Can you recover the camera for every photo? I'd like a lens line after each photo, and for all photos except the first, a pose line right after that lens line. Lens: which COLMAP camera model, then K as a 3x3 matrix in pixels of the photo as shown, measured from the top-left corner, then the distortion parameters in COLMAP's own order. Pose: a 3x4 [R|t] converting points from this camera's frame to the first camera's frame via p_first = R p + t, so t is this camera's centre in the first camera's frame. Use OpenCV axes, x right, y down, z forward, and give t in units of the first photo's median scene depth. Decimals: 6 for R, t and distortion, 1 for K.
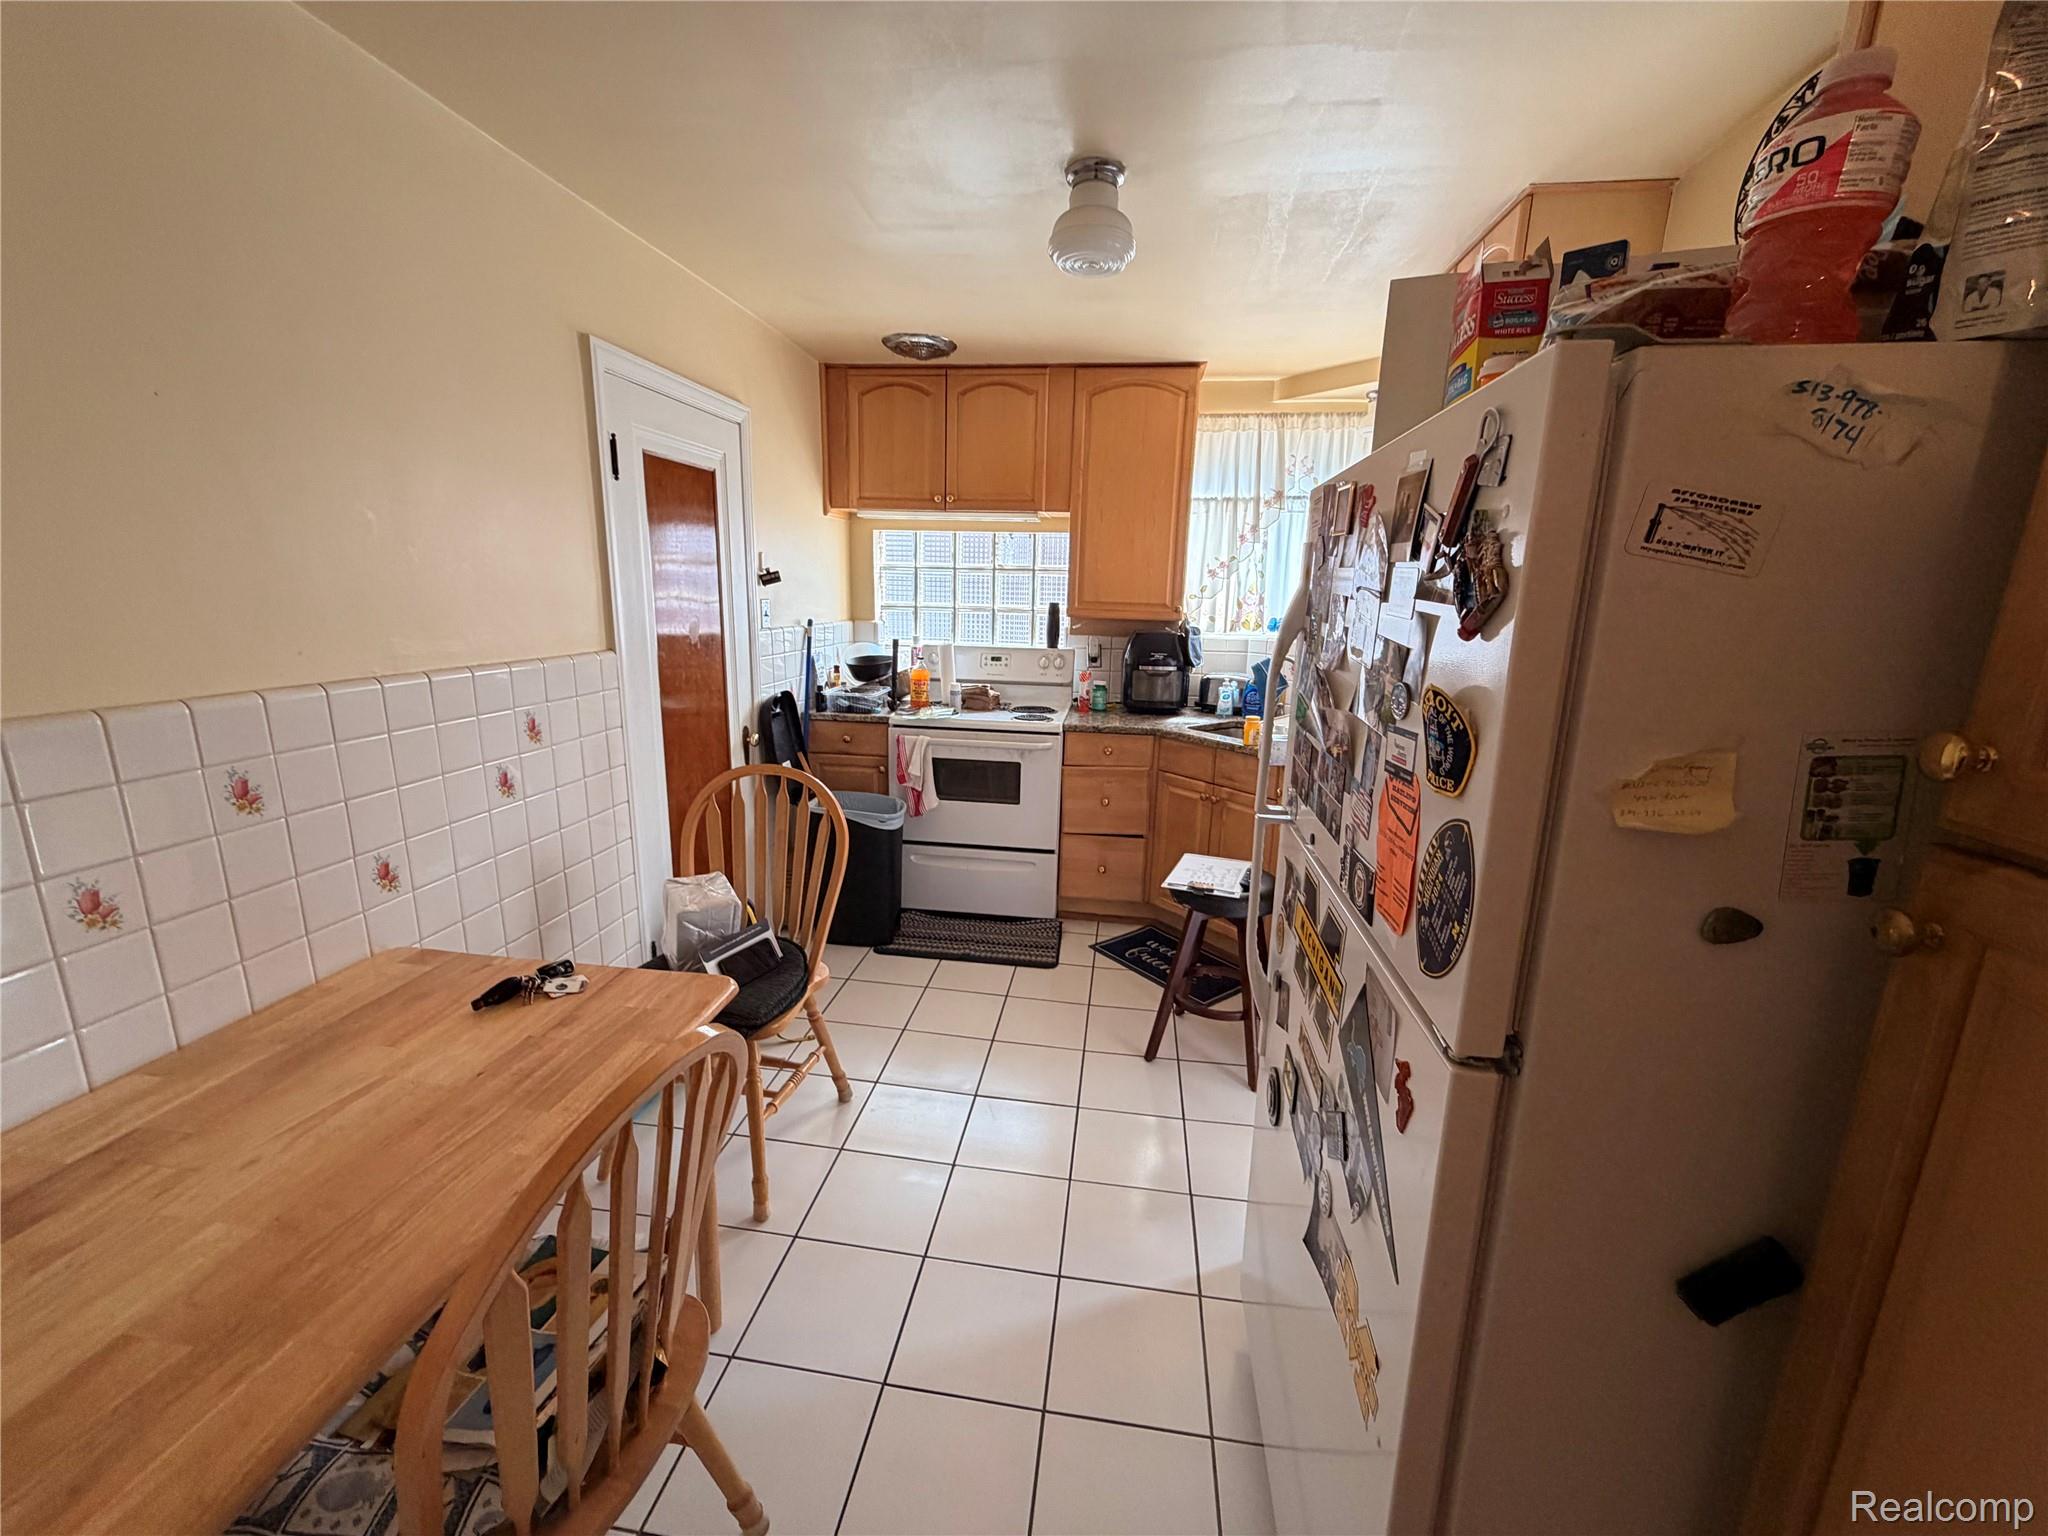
lens RADIAL K [[818.5, 0, 1024.0], [0, 818.5, 768.0], [0, 0, 1]] dist [0.001629, 0.000247]
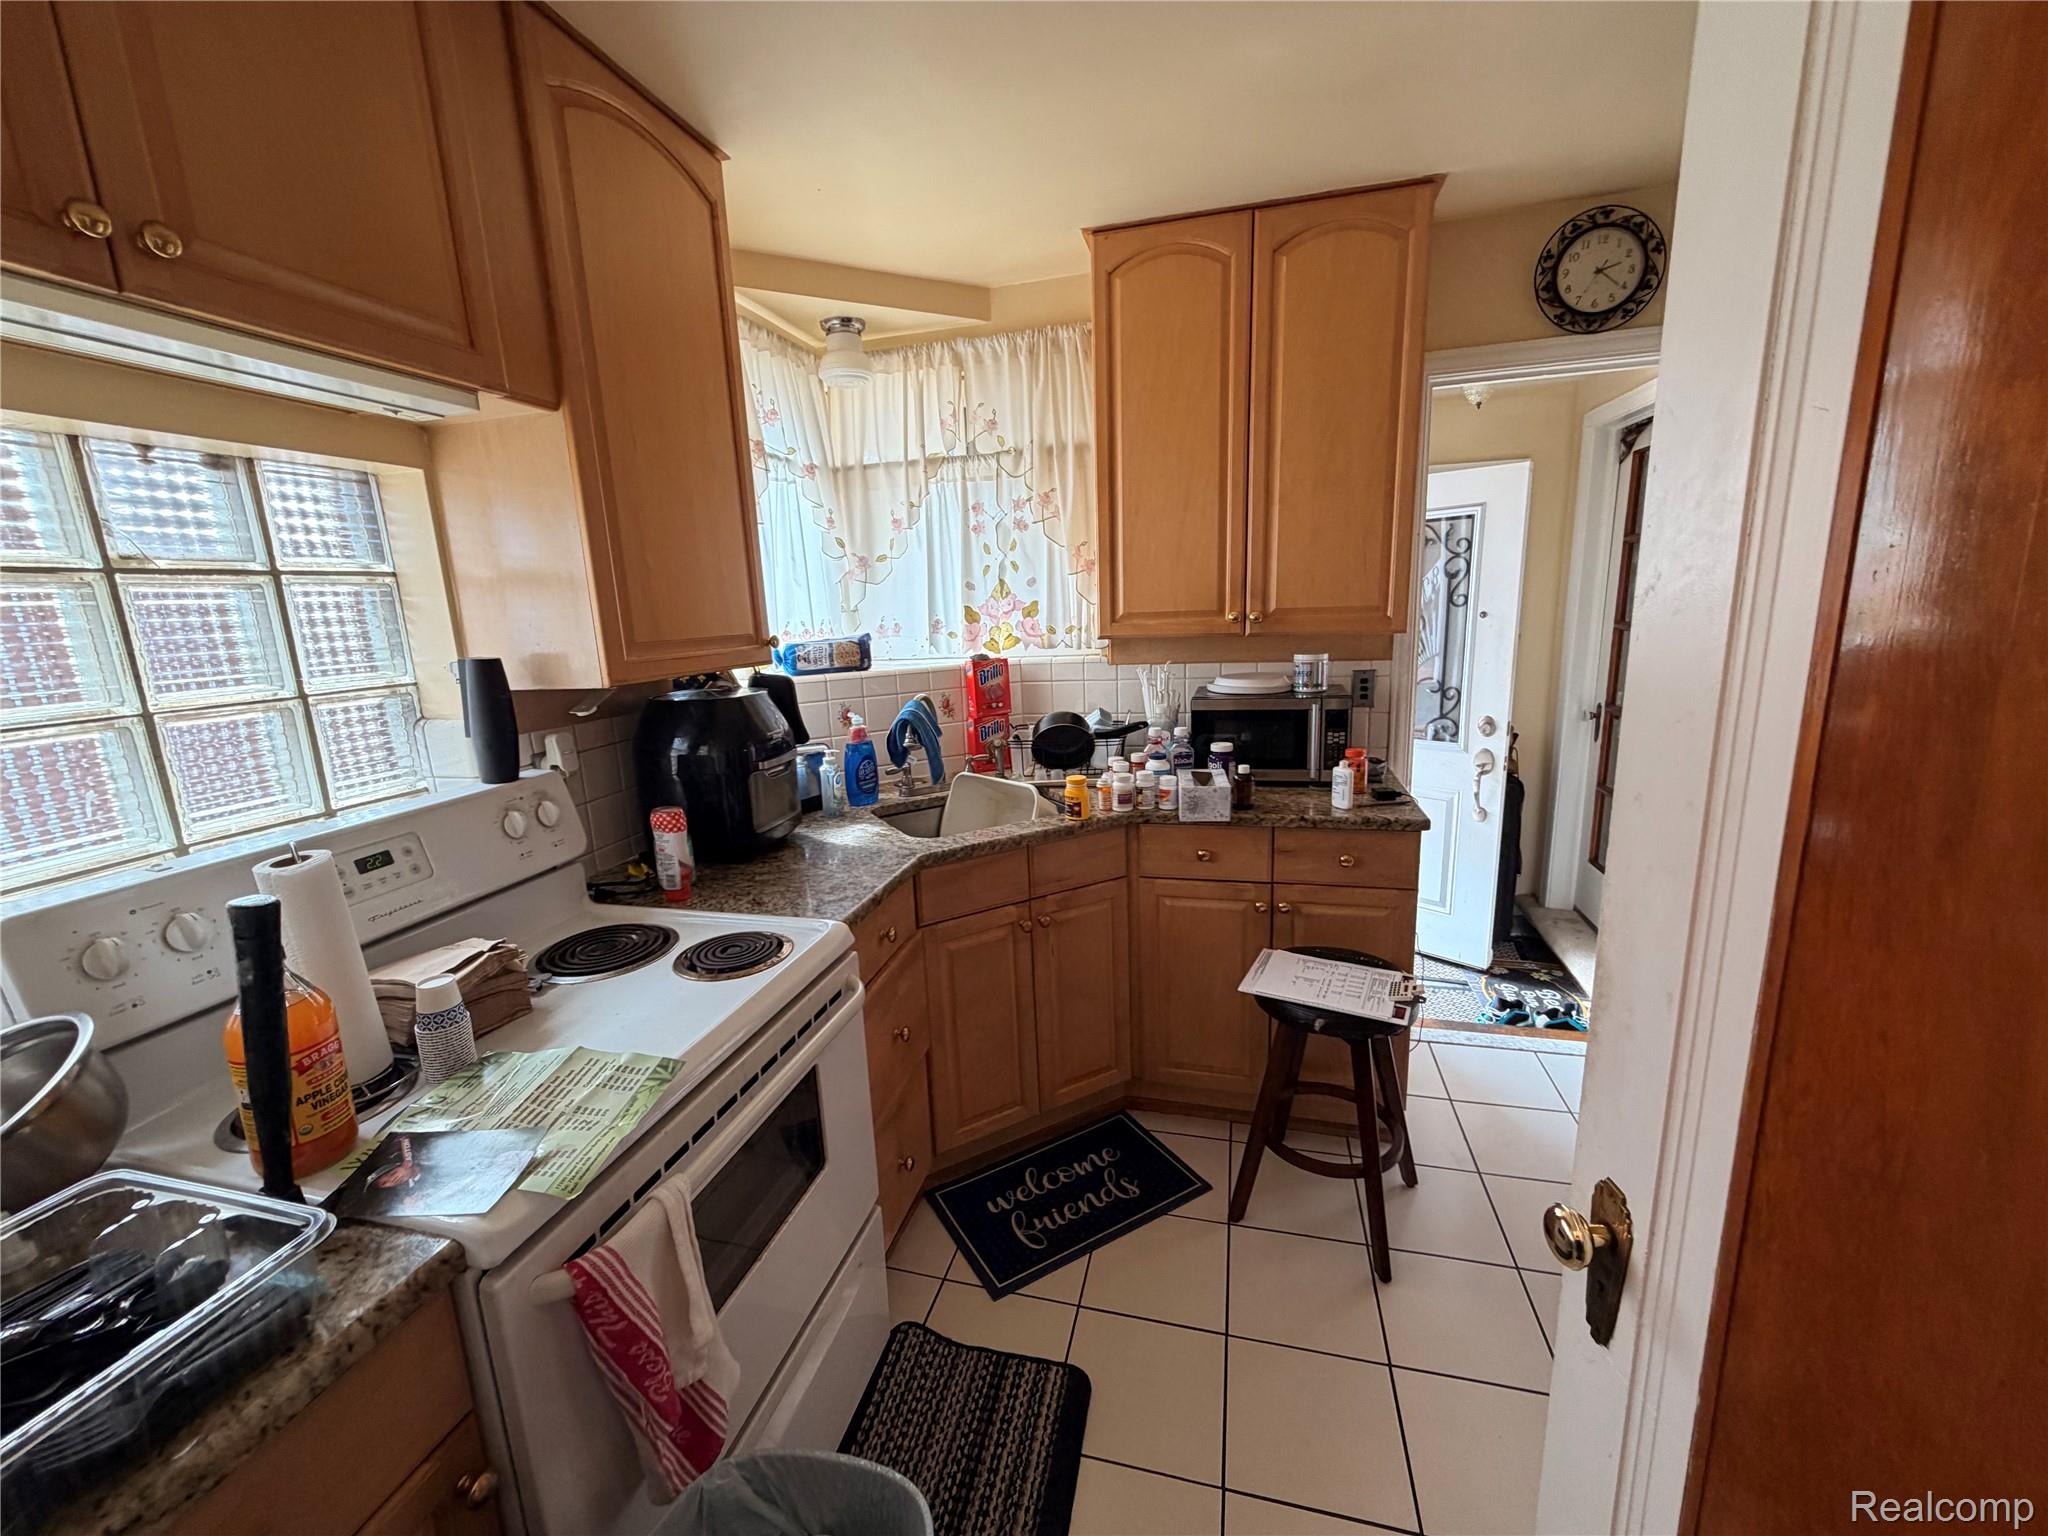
lens RADIAL K [[818.5, 0, 1024.0], [0, 818.5, 768.0], [0, 0, 1]] dist [0.001629, 0.000247]
pose [[0.124607, -0.227819, 0.965698, -0.739081], [0.261550, 0.946401, 0.189518, -0.410373], [-0.957113, 0.228963, 0.177514, 1.806001]]
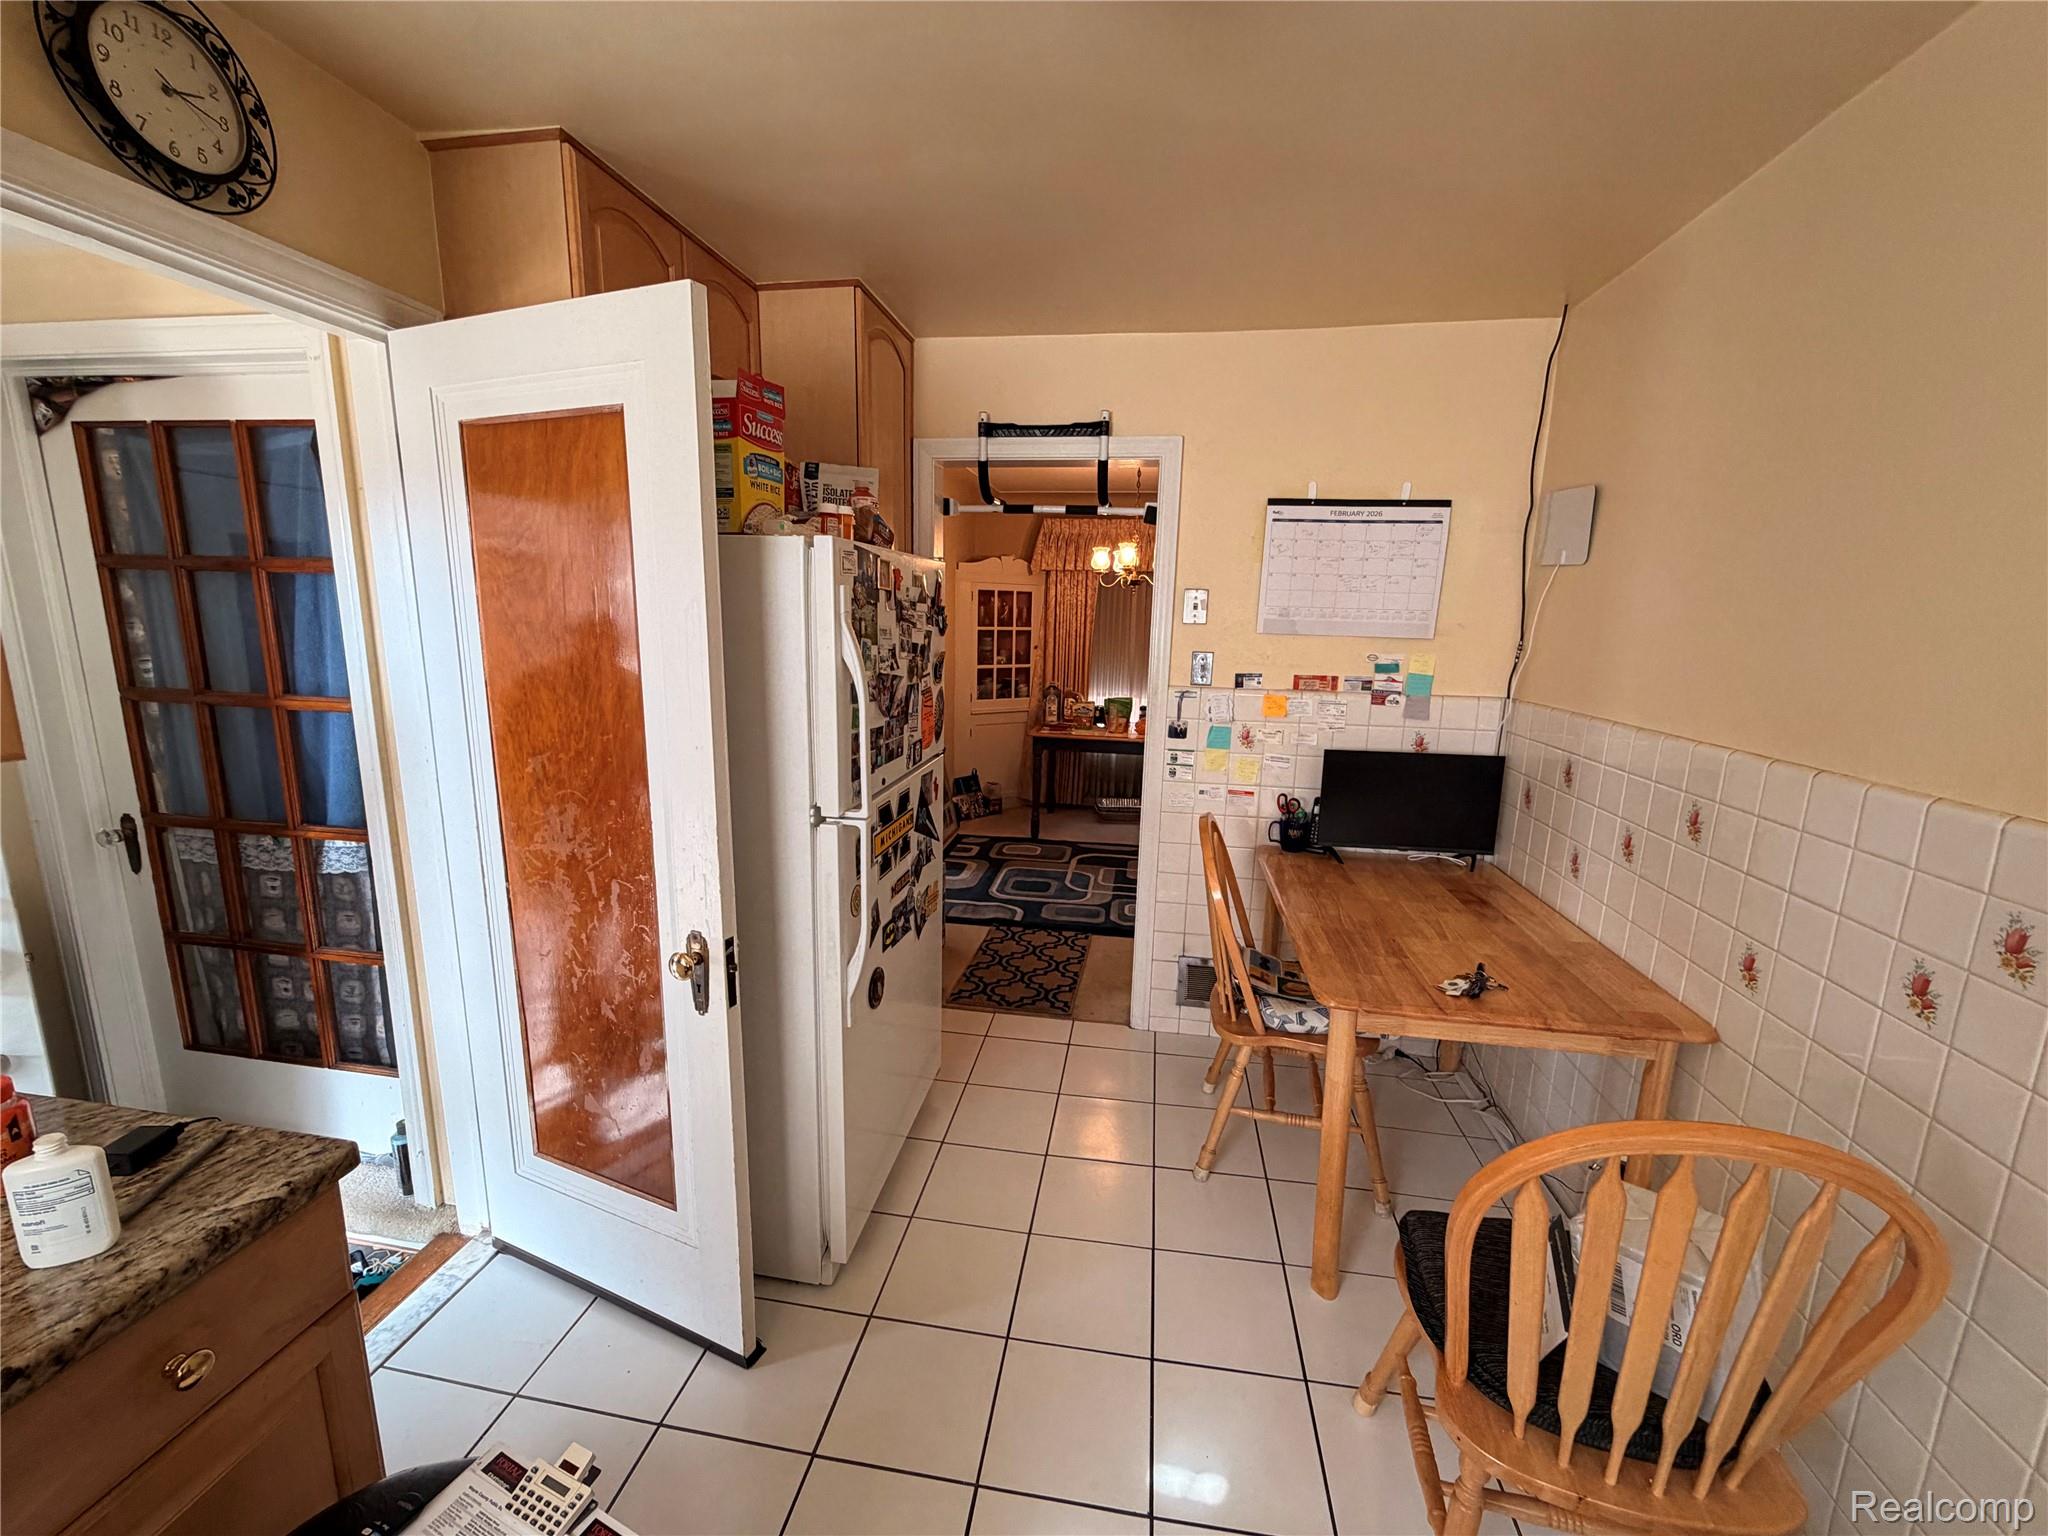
lens RADIAL K [[818.5, 0, 1024.0], [0, 818.5, 768.0], [0, 0, 1]] dist [0.001629, 0.000247]
pose [[-0.998841, -0.045884, 0.014546, 0.045705], [-0.036331, 0.916891, 0.397481, -0.438453], [-0.031575, 0.396491, -0.917495, 1.871369]]
